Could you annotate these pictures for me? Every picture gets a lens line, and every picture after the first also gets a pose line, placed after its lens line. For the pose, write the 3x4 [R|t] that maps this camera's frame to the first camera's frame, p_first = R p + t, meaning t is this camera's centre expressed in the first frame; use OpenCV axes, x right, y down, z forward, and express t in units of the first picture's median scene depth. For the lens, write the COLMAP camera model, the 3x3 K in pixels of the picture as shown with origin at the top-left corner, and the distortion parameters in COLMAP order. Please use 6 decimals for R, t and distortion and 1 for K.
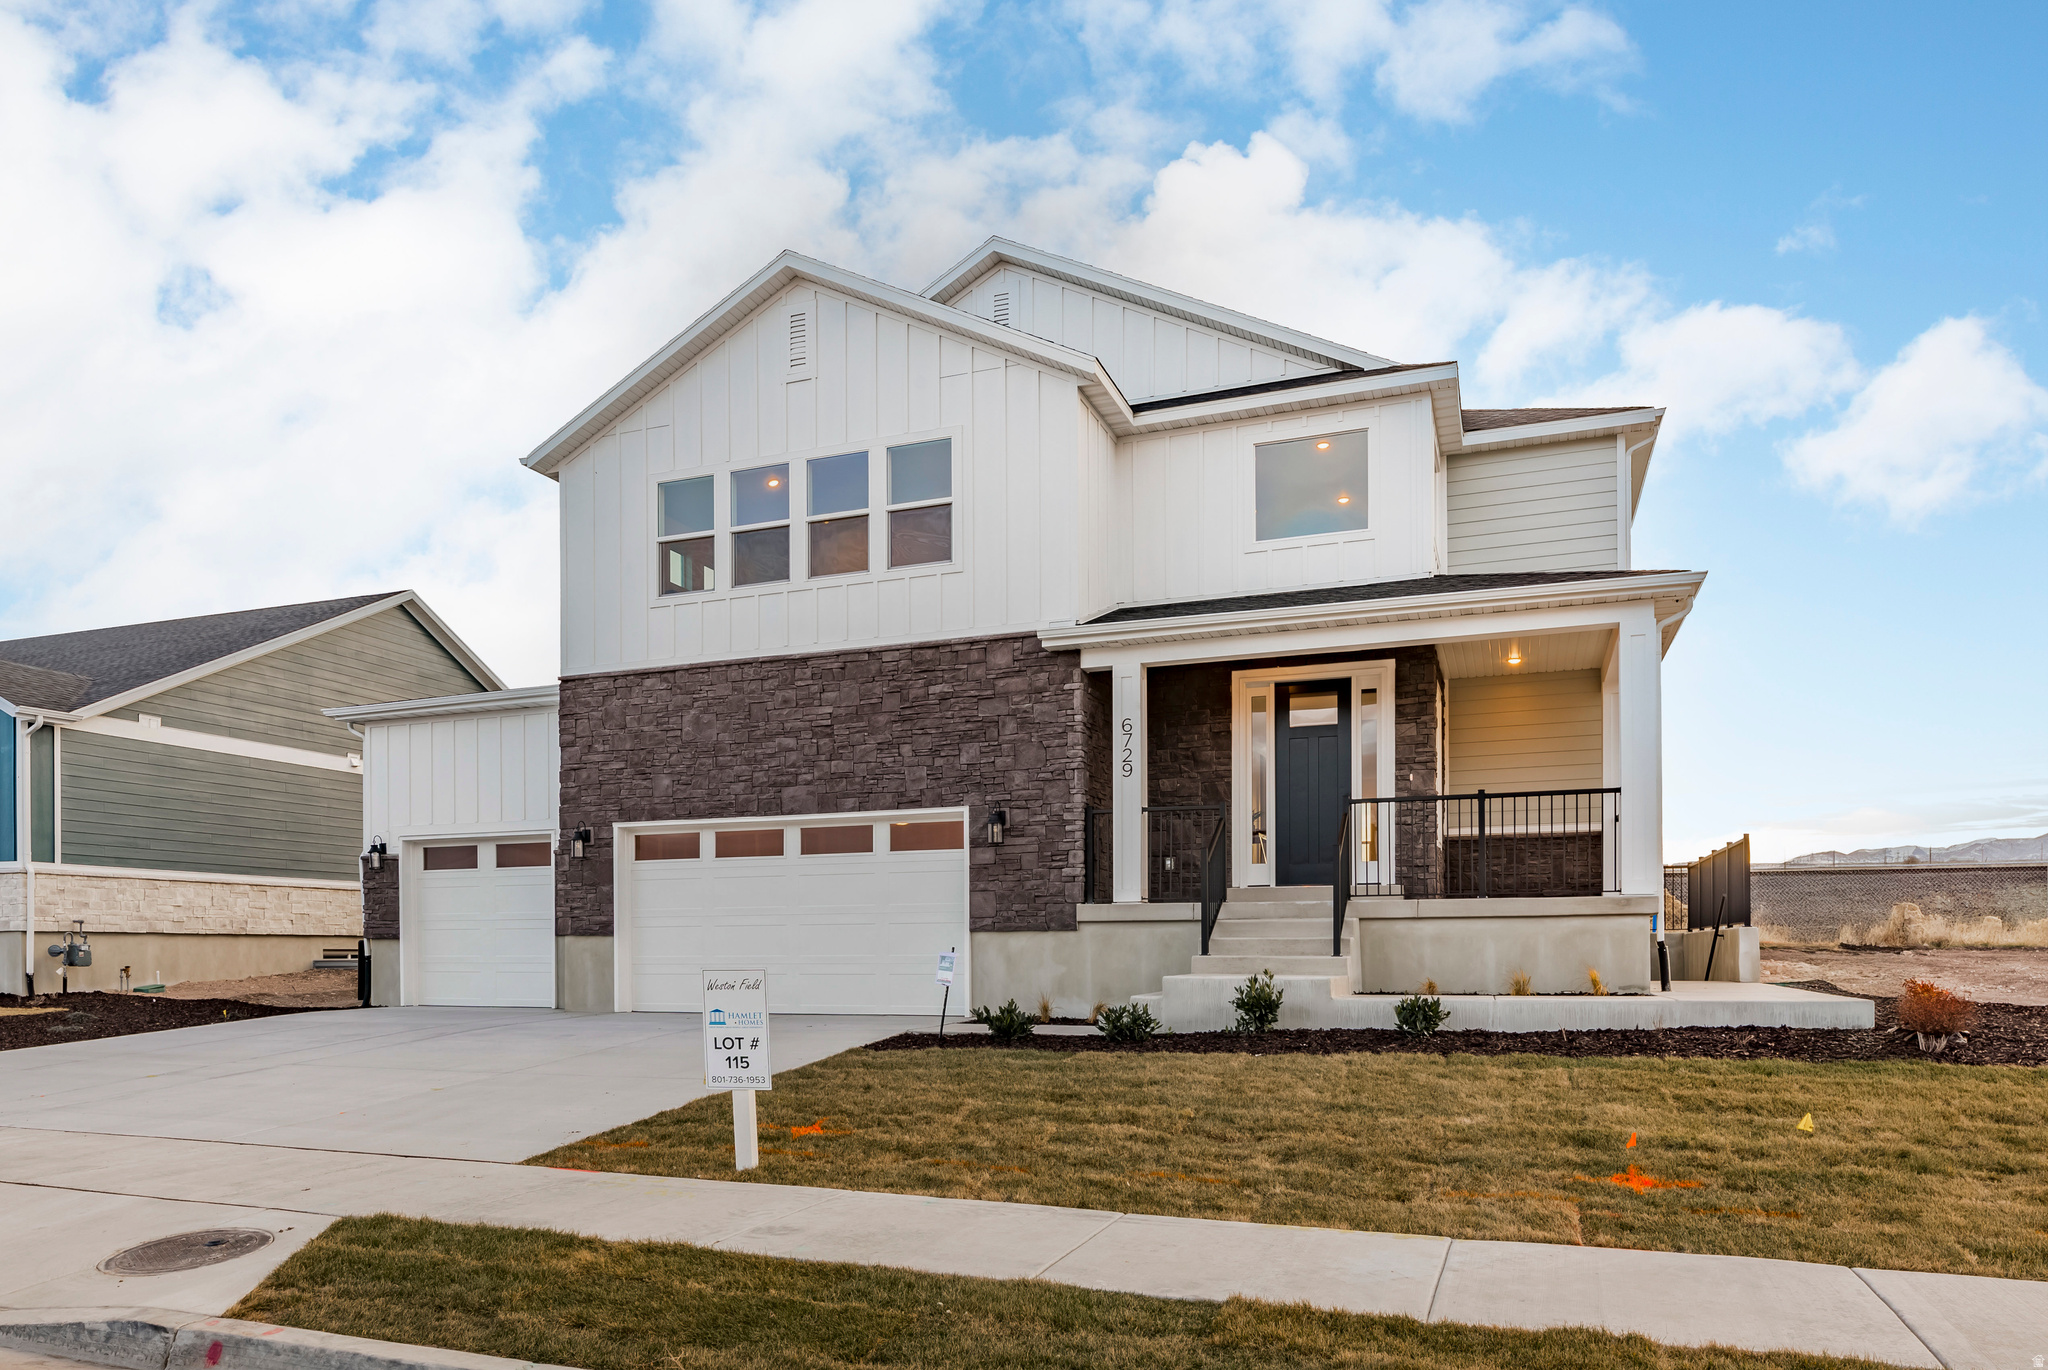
lens RADIAL K [[1223.4, 0, 1023.6], [0, 1223.4, 671.9], [0, 0, 1]] dist [-0.004594, -0.000084]
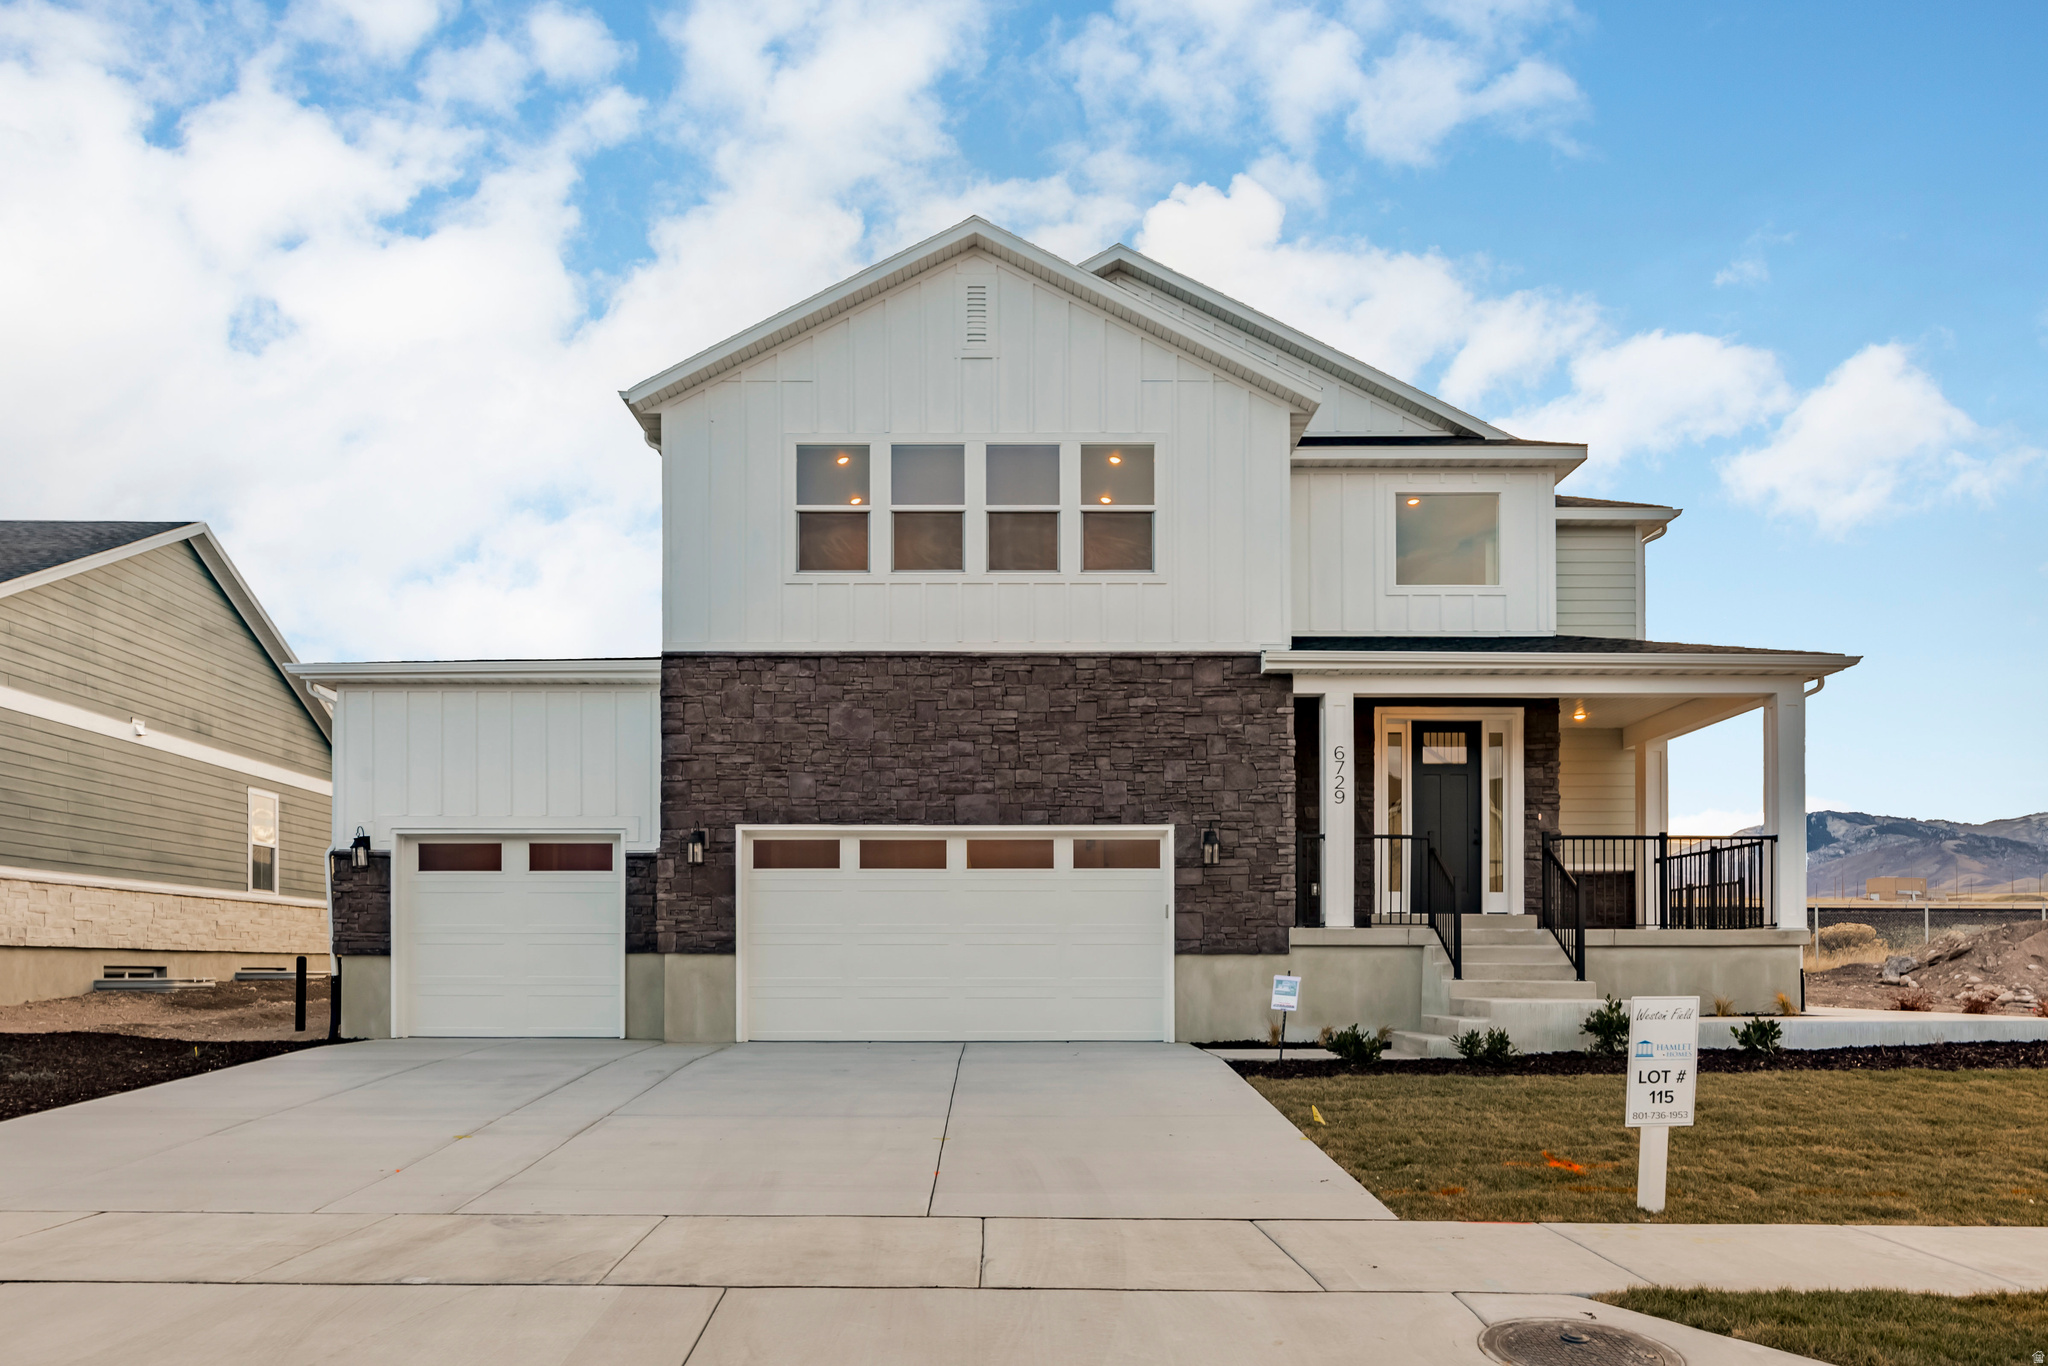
lens RADIAL K [[1200.3, 0, 1023.8], [0, 1200.3, 698.0], [0, 0, 1]] dist [-0.002275, -0.000390]
pose [[0.941070, 0.080000, 0.328614, -0.445967], [-0.080276, 0.996691, -0.012751, 0.028858], [-0.328547, -0.014381, 0.944378, 0.130473]]
